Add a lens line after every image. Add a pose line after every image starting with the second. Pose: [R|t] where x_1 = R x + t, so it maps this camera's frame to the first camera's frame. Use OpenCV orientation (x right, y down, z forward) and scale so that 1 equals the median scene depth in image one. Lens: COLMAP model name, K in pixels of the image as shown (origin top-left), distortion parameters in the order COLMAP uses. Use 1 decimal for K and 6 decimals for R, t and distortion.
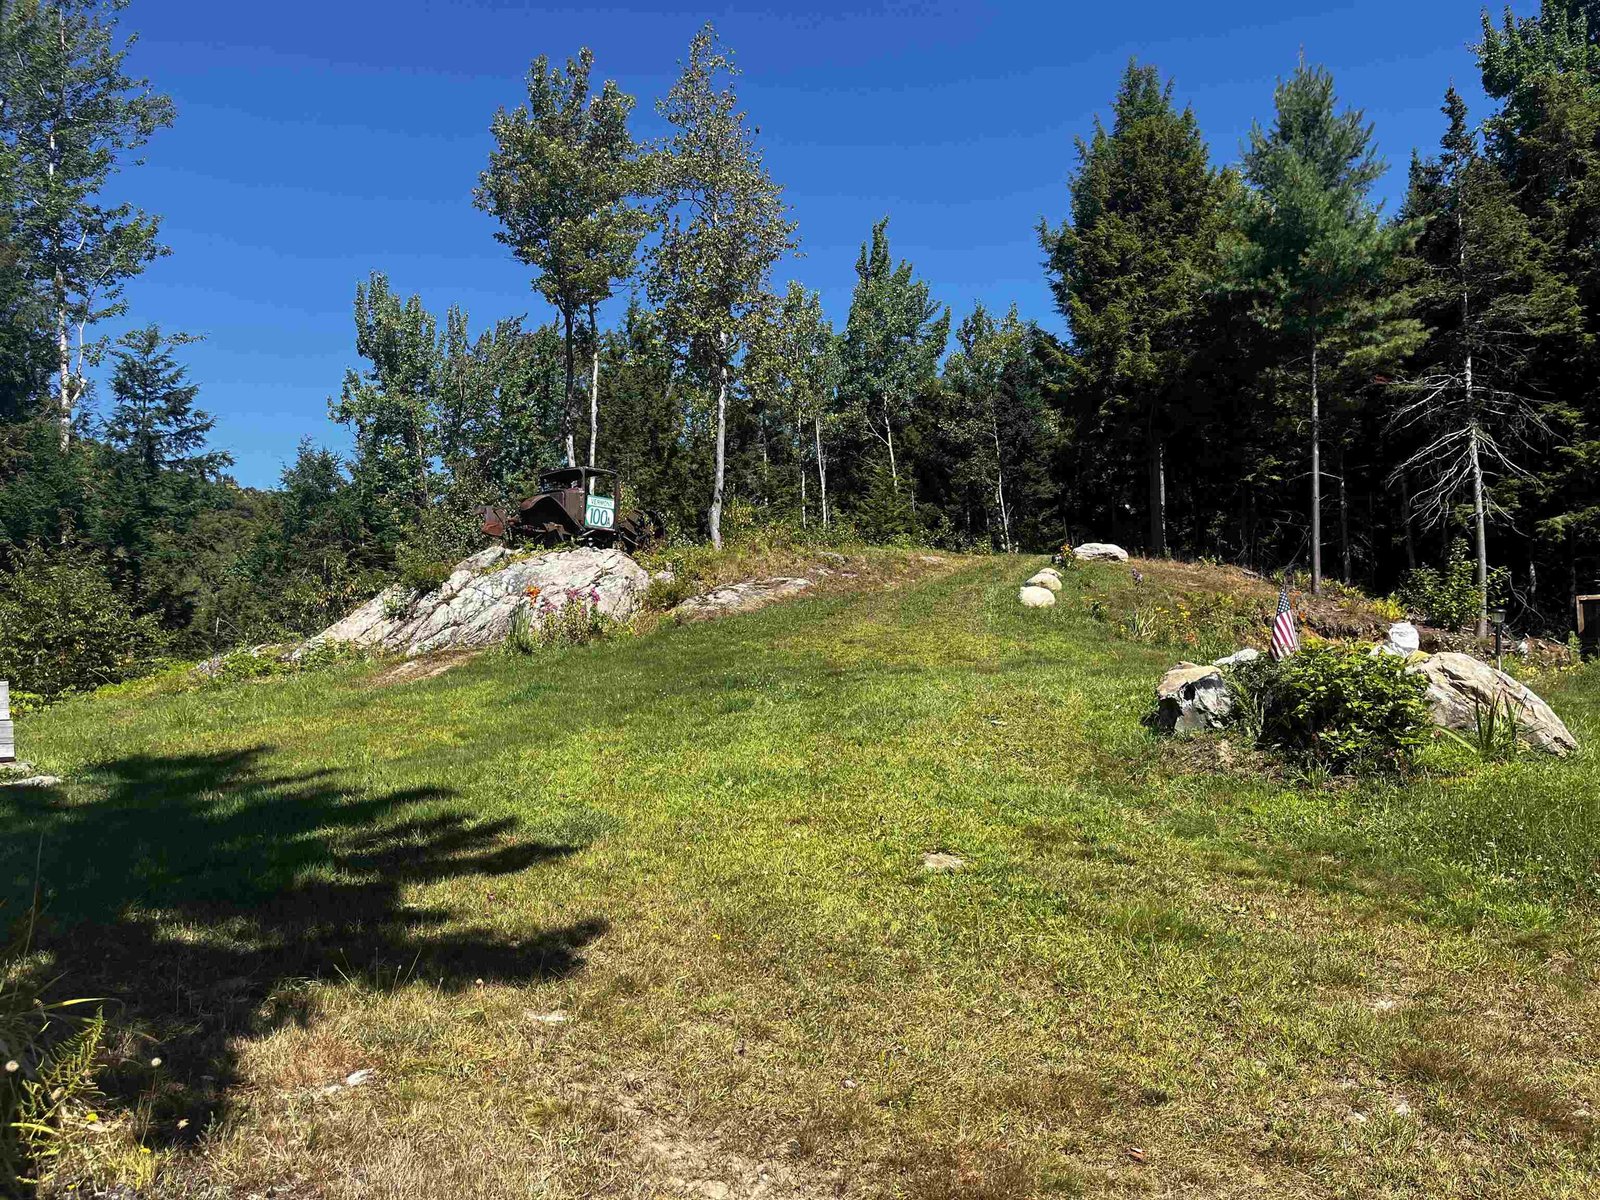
lens RADIAL K [[1221.1, 0, 781.4], [0, 1221.1, 606.9], [0, 0, 1]] dist [0.079713, -0.111183]
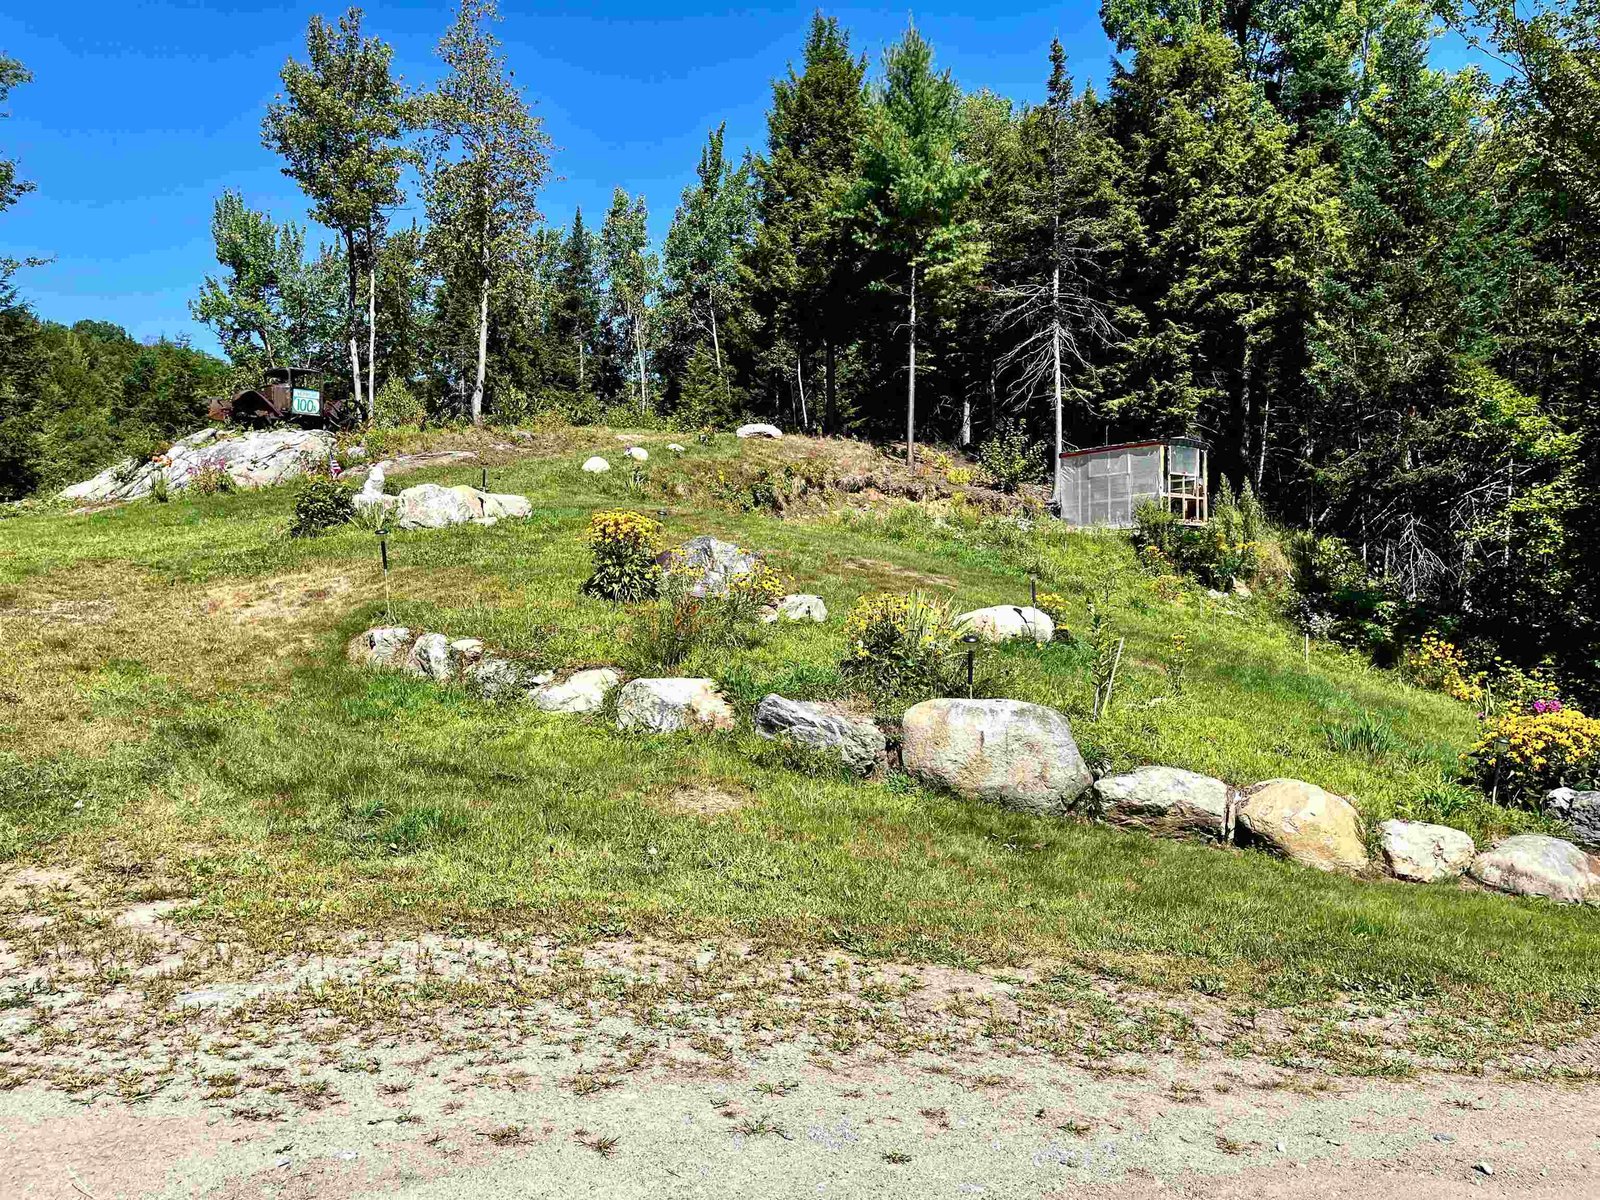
lens RADIAL K [[1250.2, 0, 800.0], [0, 1250.2, 600.0], [0, 0, 1]] dist [0.052026, -0.074634]
pose [[0.999577, -0.002112, -0.028992, 0.337822], [0.004694, 0.995994, 0.089300, 0.013424], [0.028688, -0.089398, 0.995583, -0.283063]]
